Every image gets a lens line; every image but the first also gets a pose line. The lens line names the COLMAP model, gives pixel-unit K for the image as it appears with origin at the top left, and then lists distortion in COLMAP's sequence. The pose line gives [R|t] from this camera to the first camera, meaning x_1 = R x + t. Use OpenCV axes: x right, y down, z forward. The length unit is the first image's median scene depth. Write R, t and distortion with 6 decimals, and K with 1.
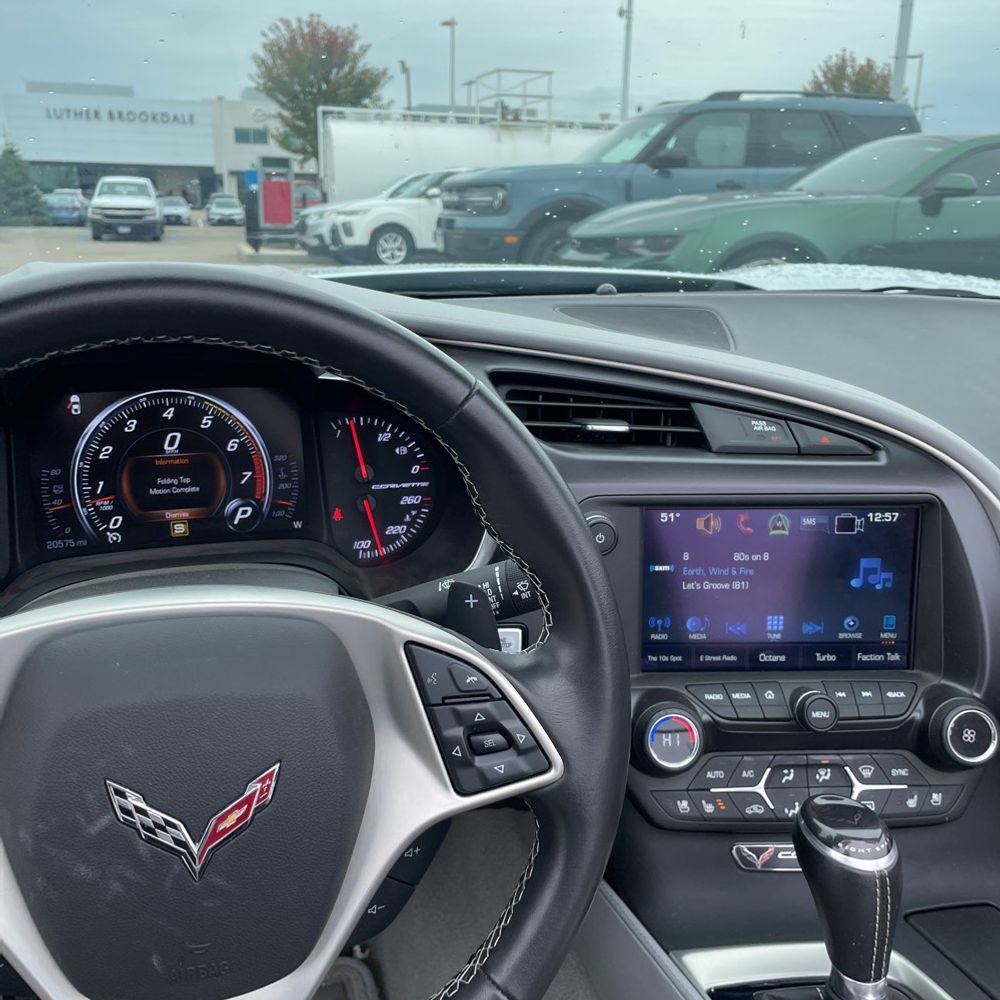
lens RADIAL K [[1018.3, 0, 509.0], [0, 1018.3, 498.1], [0, 0, 1]] dist [0.025933, -0.018645]
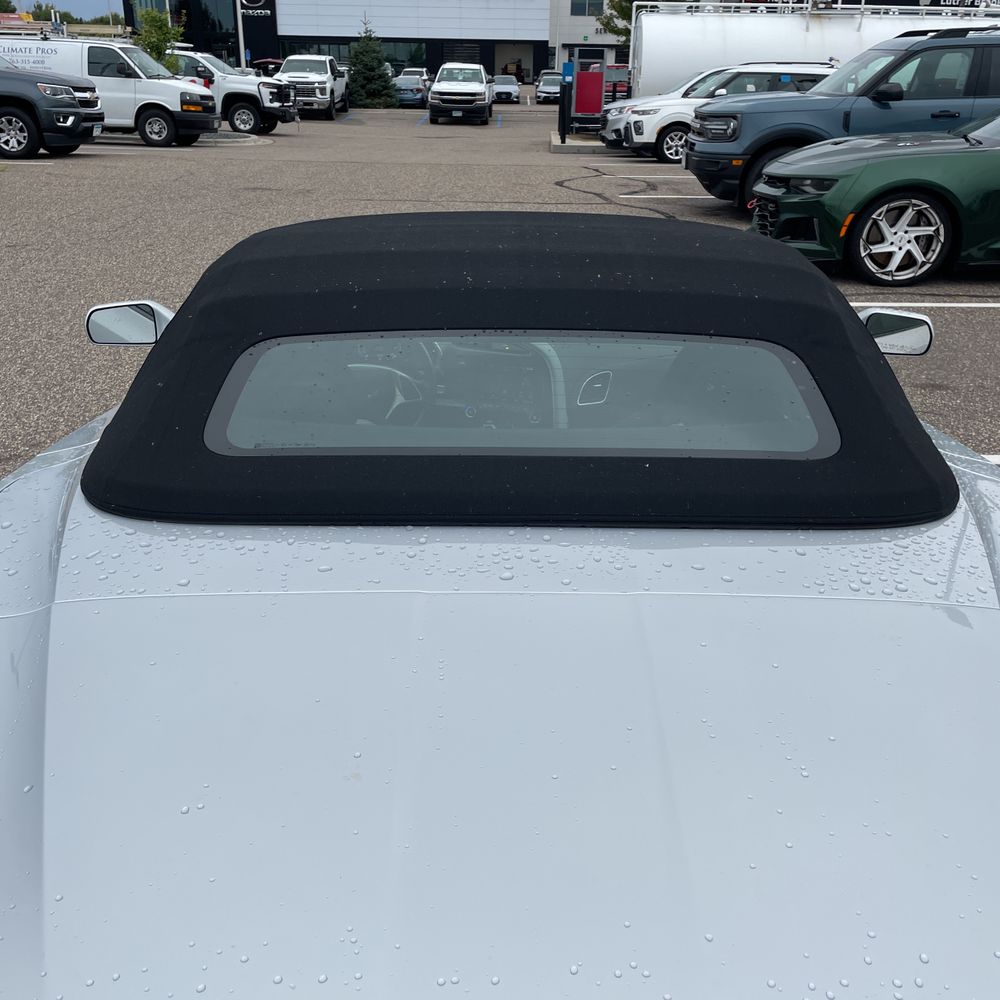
lens RADIAL K [[999.2, 0, 500.7], [0, 999.2, 473.2], [0, 0, 1]] dist [0.072961, -0.096873]
pose [[0.950864, 0.112838, -0.288313, 0.167834], [-0.084193, 0.990367, 0.109934, 0.003926], [0.297940, -0.080258, 0.951205, -0.344518]]
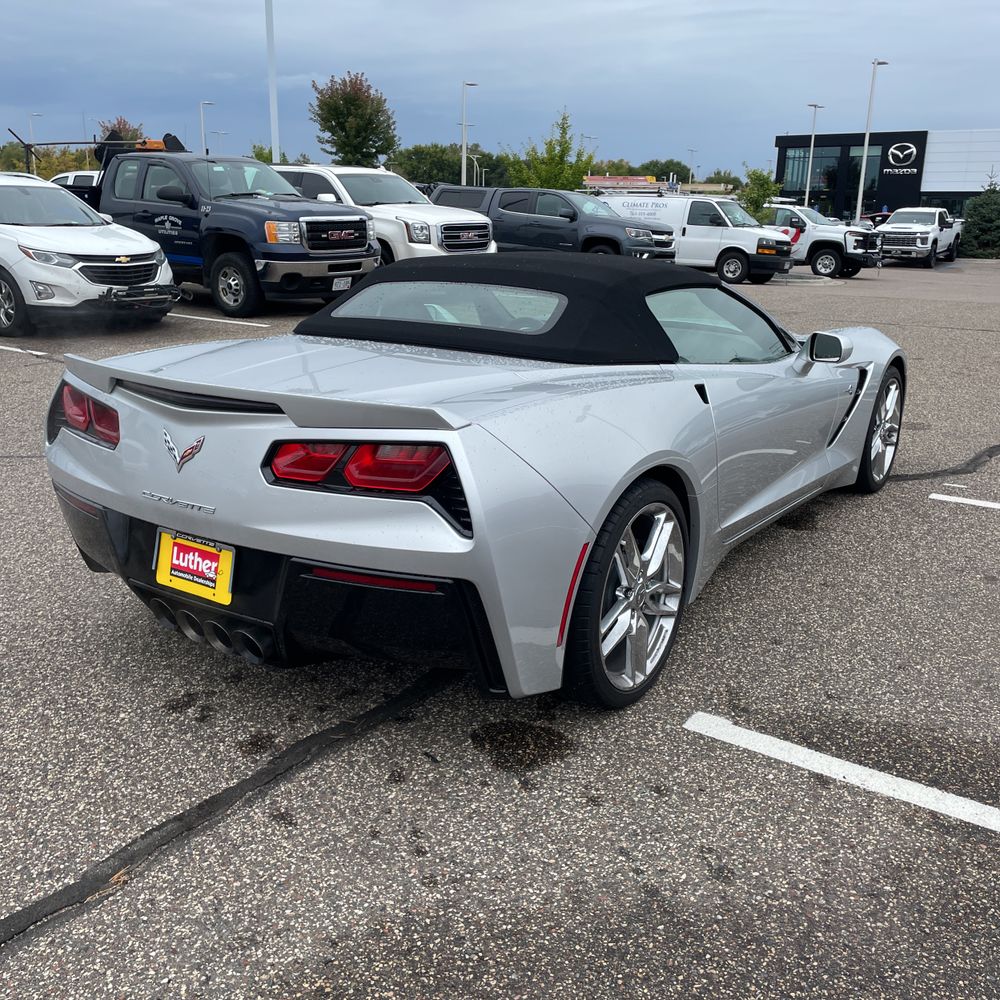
lens RADIAL K [[990.9, 0, 501.7], [0, 990.9, 479.6], [0, 0, 1]] dist [0.093557, -0.137793]
pose [[0.613551, 0.195961, -0.764954, 0.582209], [-0.223580, 0.972189, 0.069721, 0.062392], [0.757342, 0.128251, 0.640300, -0.432865]]
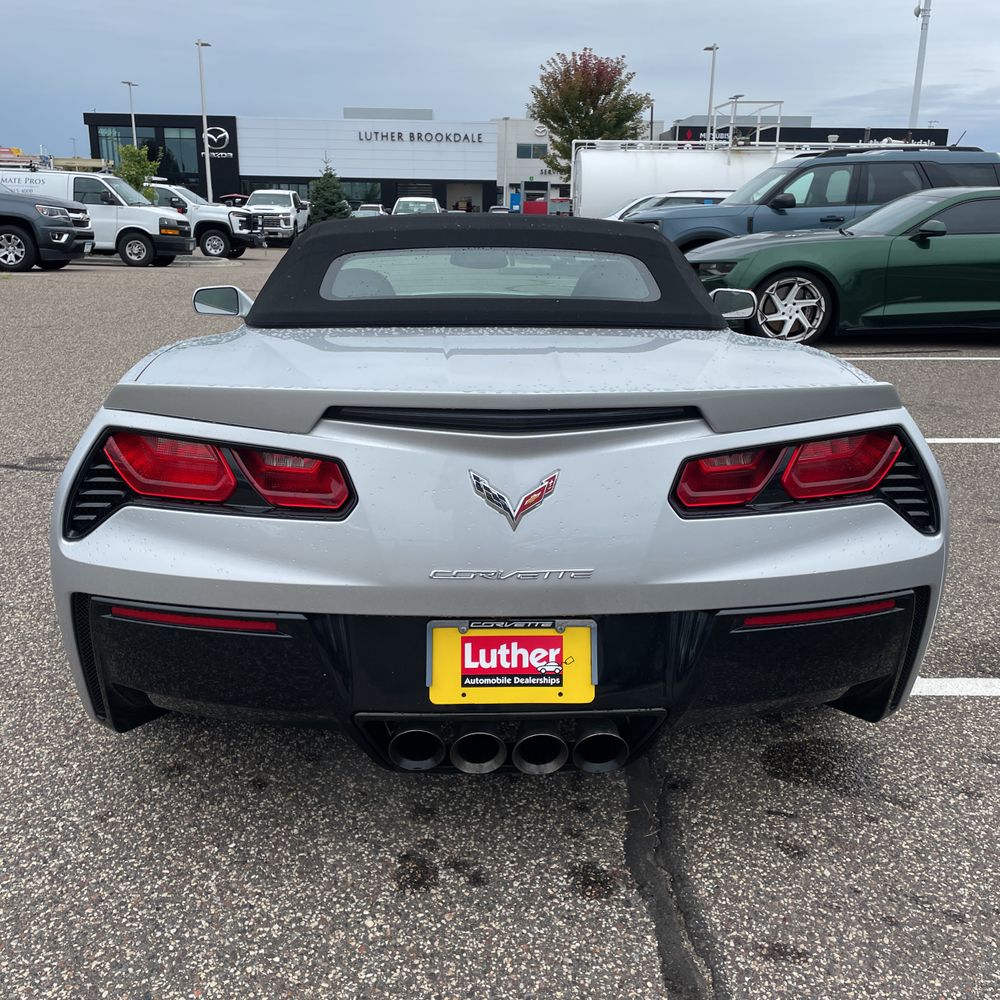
lens RADIAL K [[993.7, 0, 491.4], [0, 993.7, 481.2], [0, 0, 1]] dist [0.086834, -0.123478]
pose [[0.962080, 0.066918, -0.264430, 0.227156], [-0.071350, 0.997426, -0.007178, 0.110091], [0.263269, 0.025773, 0.964378, -0.545357]]
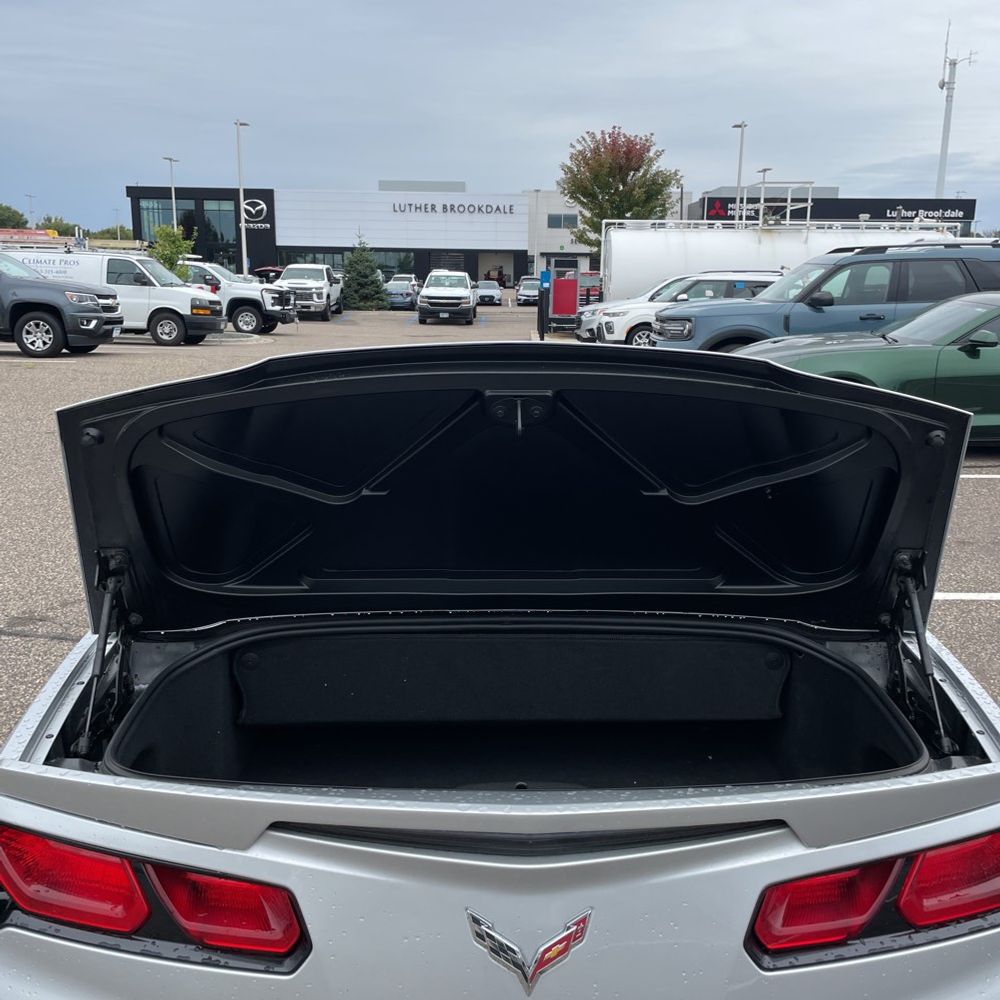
lens RADIAL K [[990.9, 0, 501.7], [0, 990.9, 479.6], [0, 0, 1]] dist [0.093557, -0.137793]
pose [[0.956273, 0.053716, -0.287500, 0.206478], [-0.076318, 0.994763, -0.067988, 0.028521], [0.282342, 0.086957, 0.955365, -0.473404]]
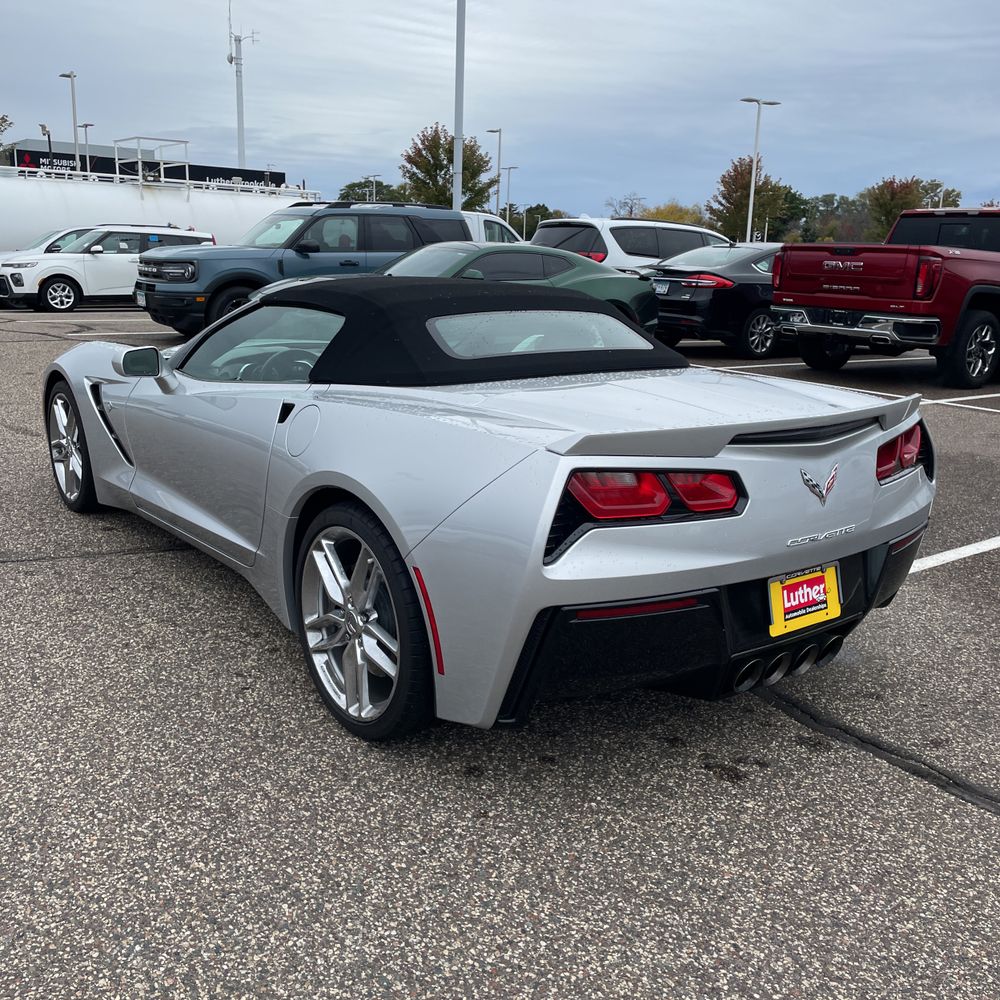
lens RADIAL K [[993.7, 0, 491.4], [0, 993.7, 481.2], [0, 0, 1]] dist [0.086834, -0.123478]
pose [[0.942099, -0.059783, 0.329964, -0.128744], [0.075653, 0.996504, -0.035452, 0.115704], [-0.326691, 0.058362, 0.943328, -0.631370]]
